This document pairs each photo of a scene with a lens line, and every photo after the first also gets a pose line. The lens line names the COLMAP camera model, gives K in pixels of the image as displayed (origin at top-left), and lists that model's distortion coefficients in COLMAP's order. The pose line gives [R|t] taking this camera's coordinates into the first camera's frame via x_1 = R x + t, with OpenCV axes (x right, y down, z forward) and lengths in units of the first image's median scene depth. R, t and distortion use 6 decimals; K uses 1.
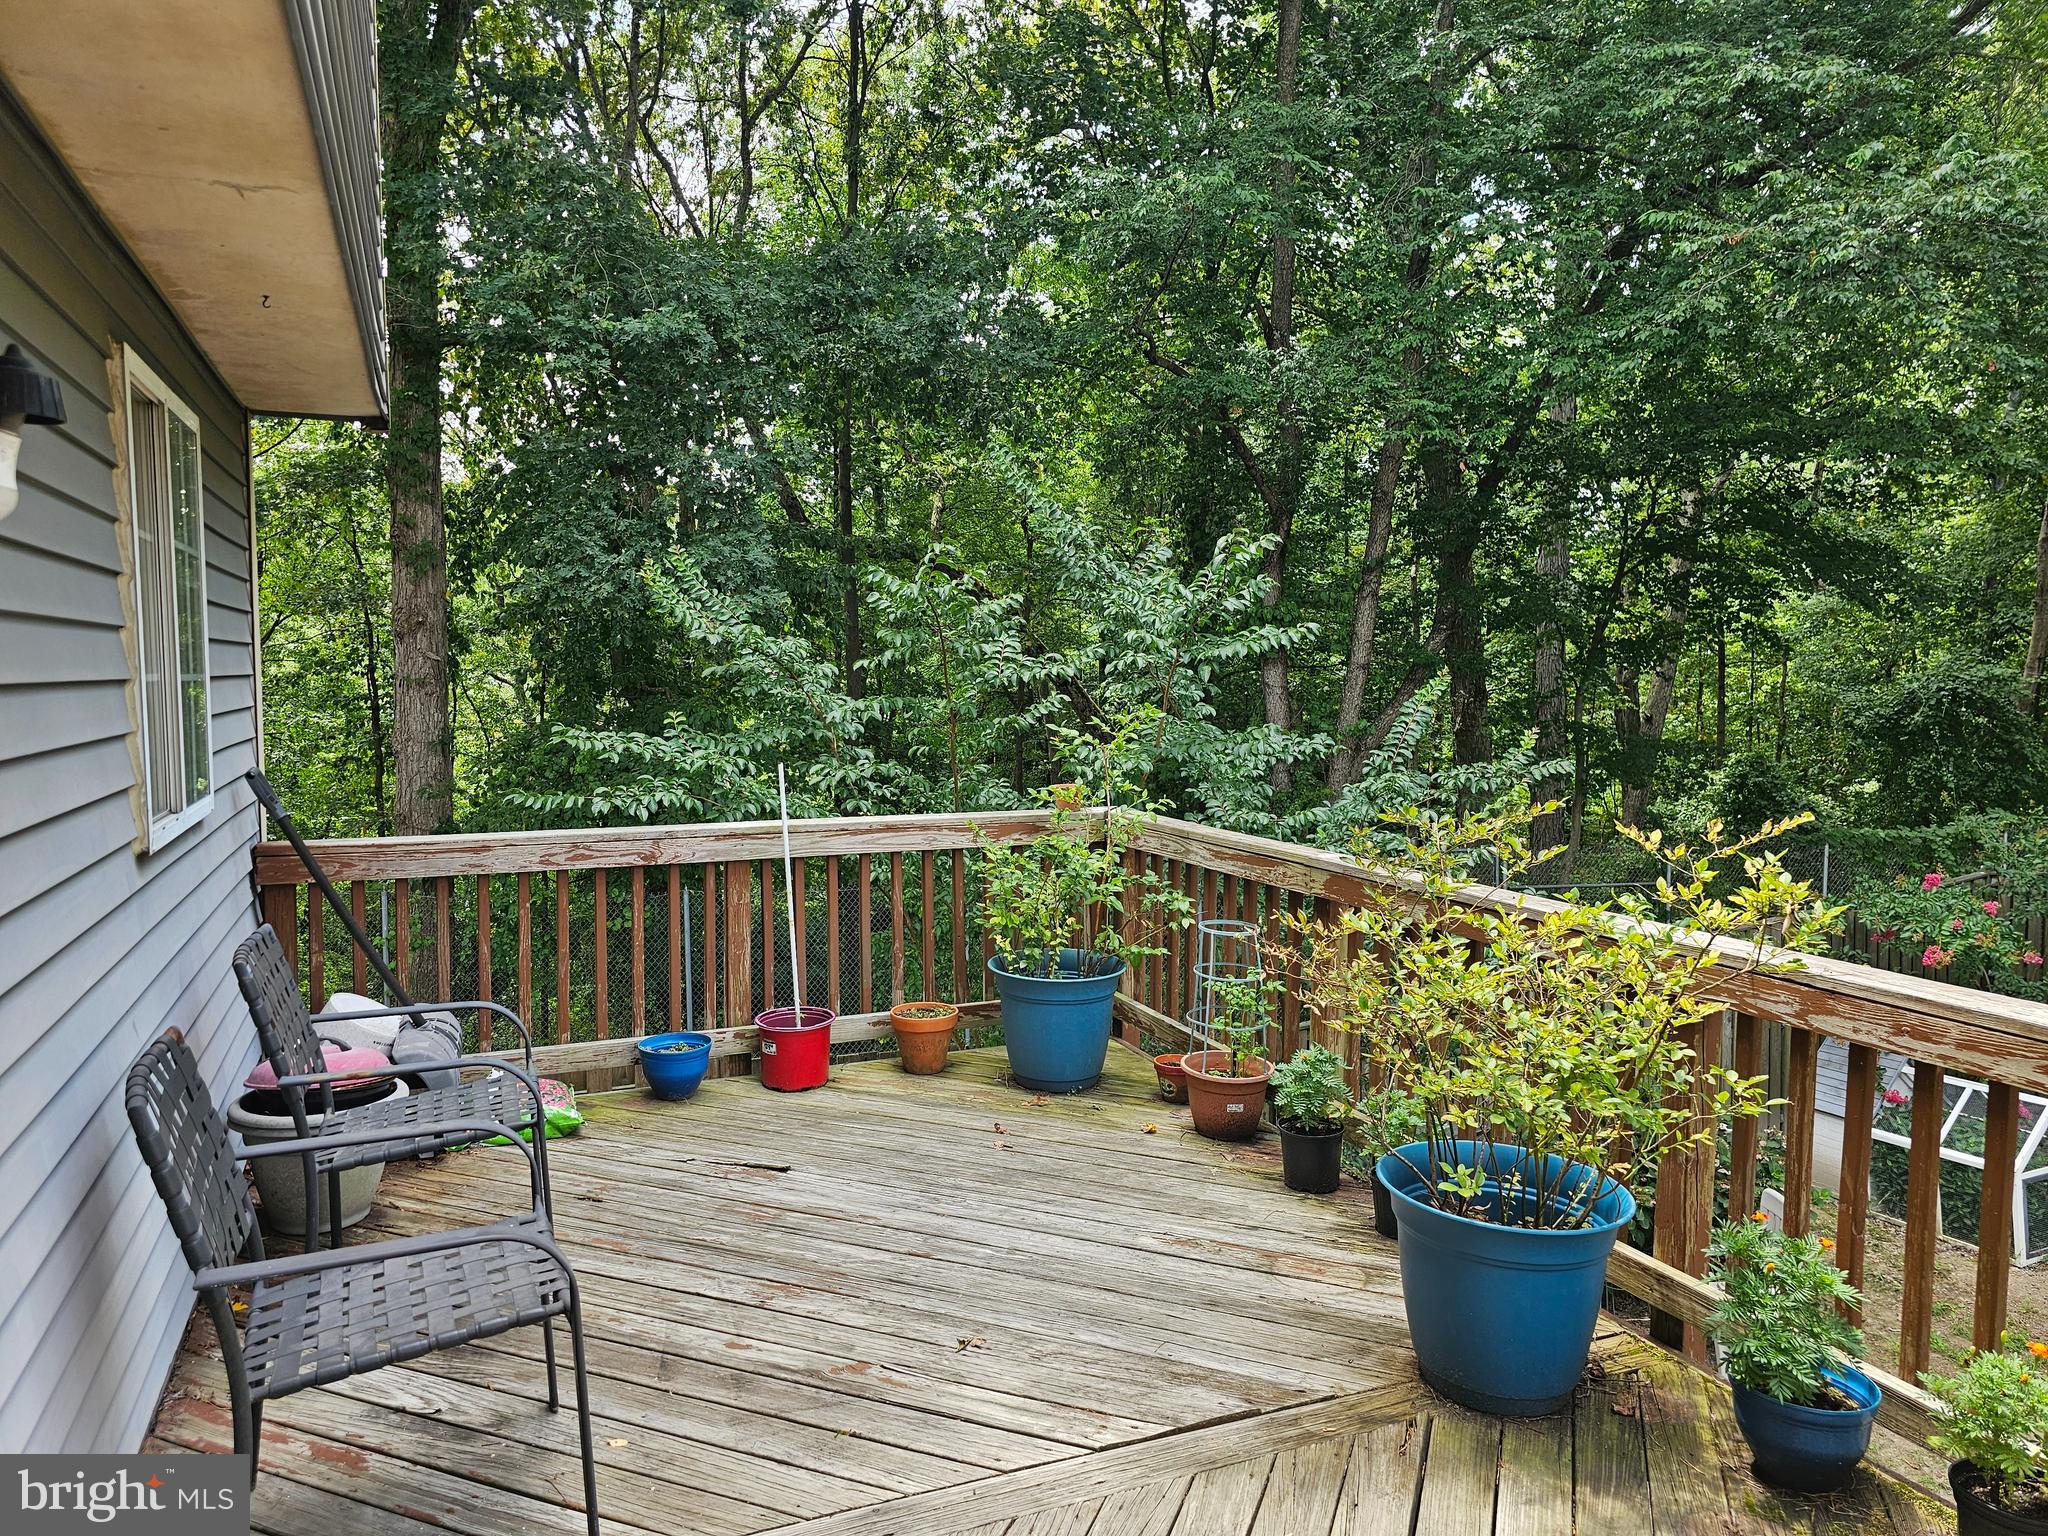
lens RADIAL K [[1318.5, 0, 1025.9], [0, 1318.5, 731.3], [0, 0, 1]] dist [0.178610, -0.192927]
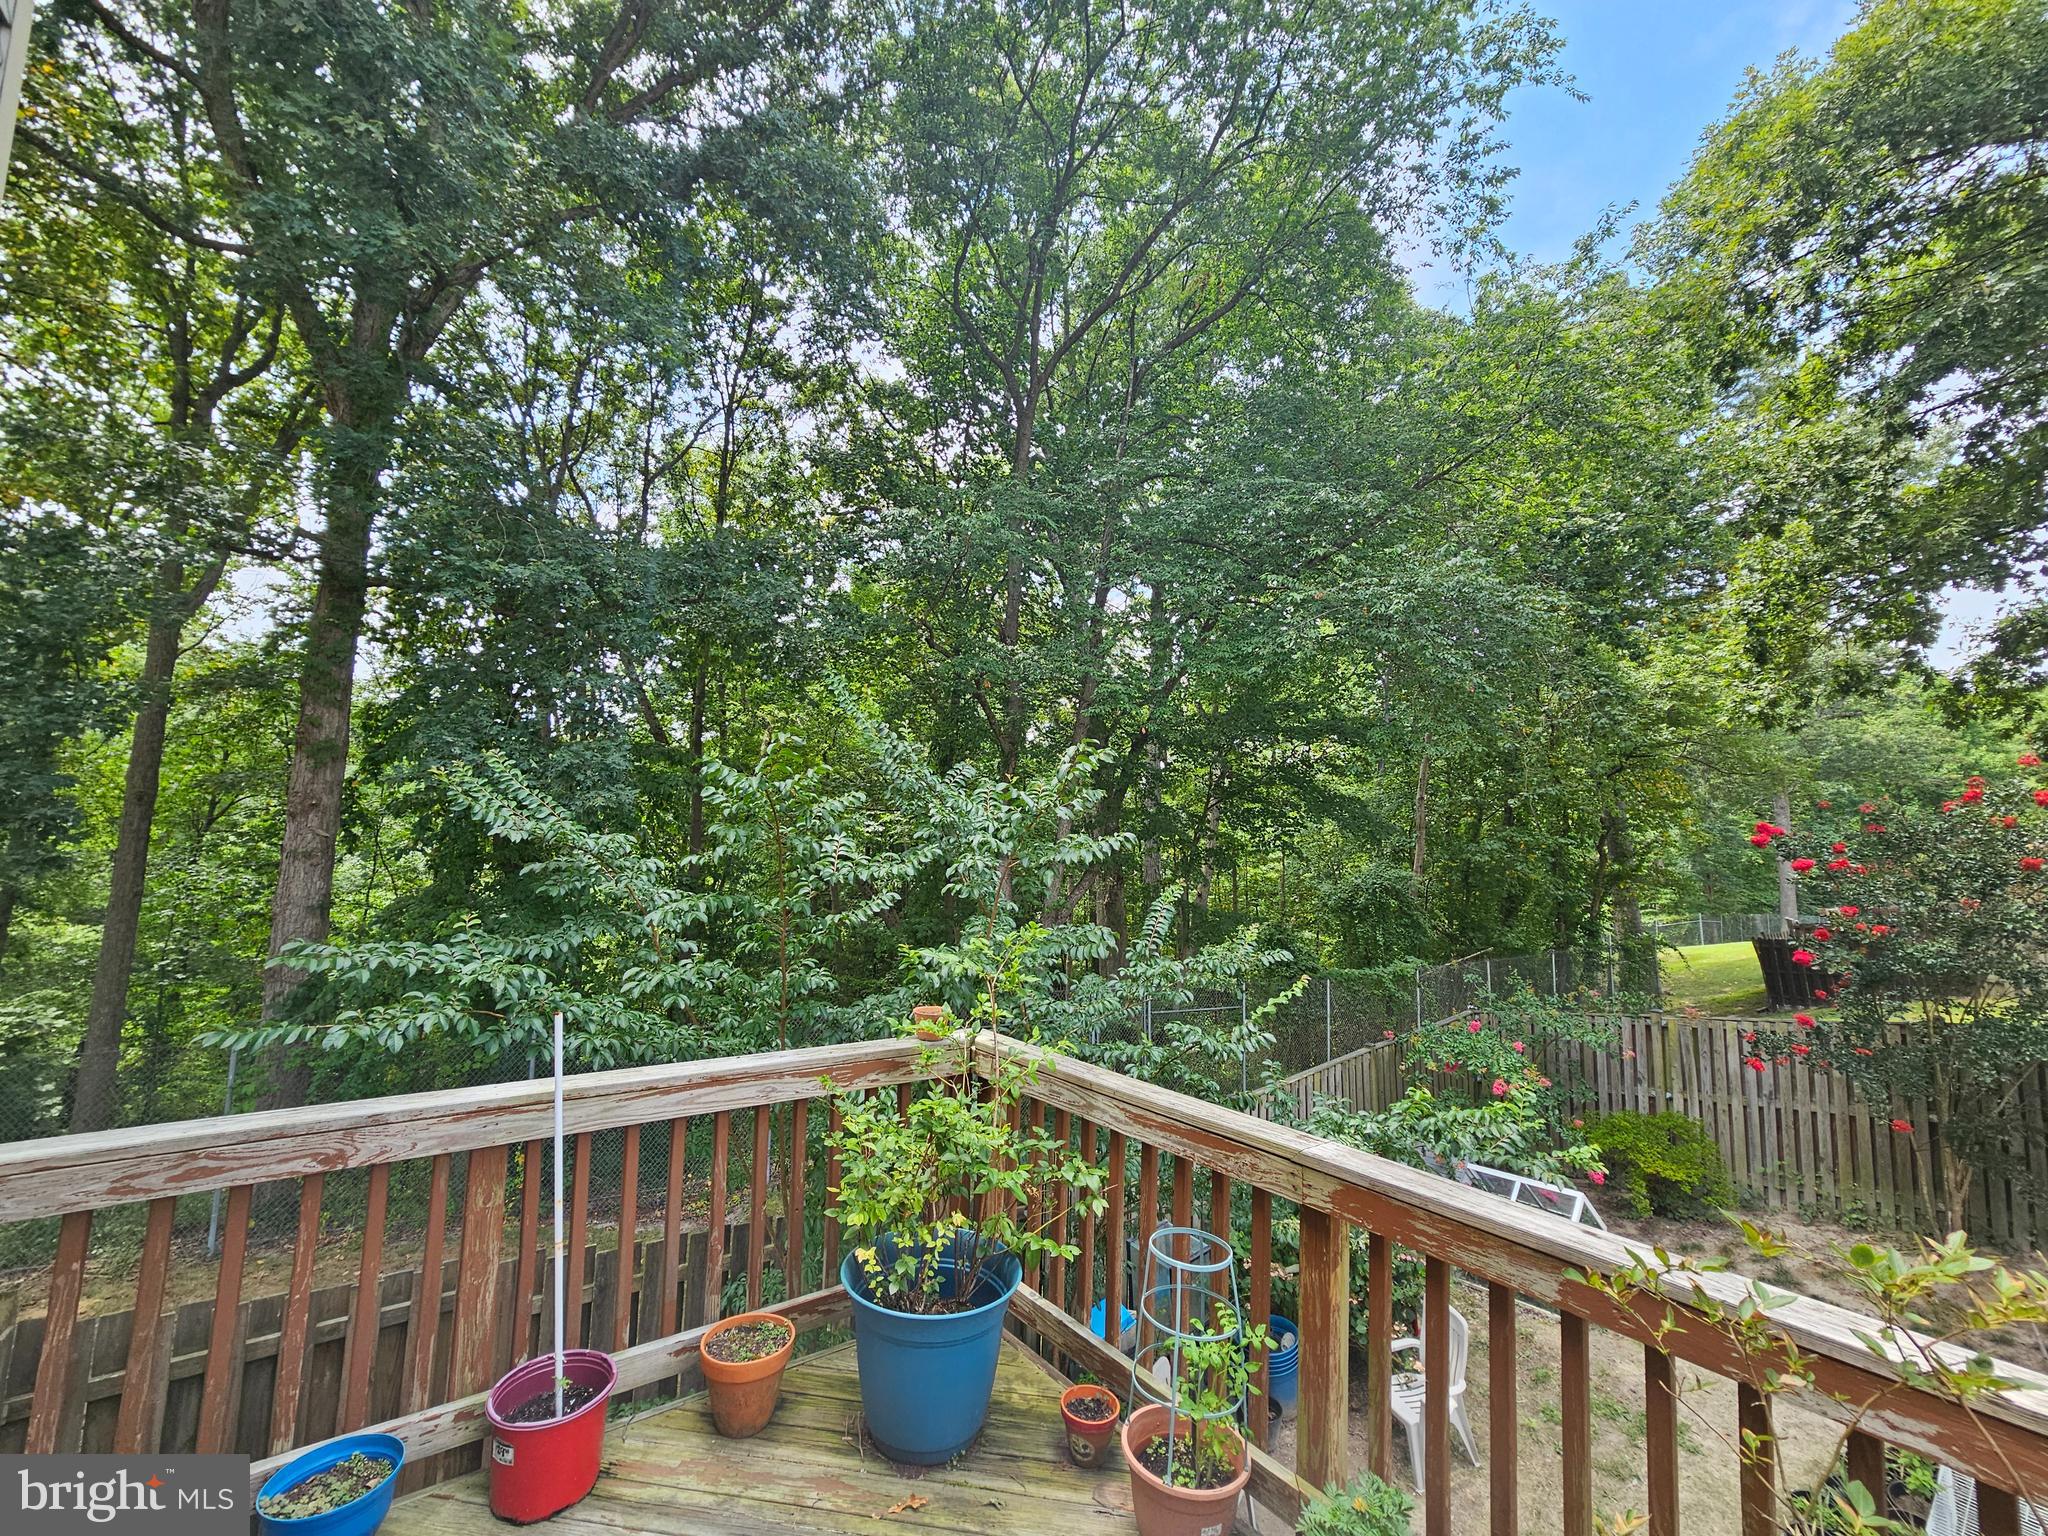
lens RADIAL K [[813.1, 0, 1005.8], [0, 813.1, 804.2], [0, 0, 1]] dist [-0.027688, 0.000364]
pose [[0.972771, 0.042687, 0.227805, -0.022125], [-0.017612, 0.993665, -0.110990, -0.016929], [-0.231100, 0.103956, 0.967360, 0.218437]]
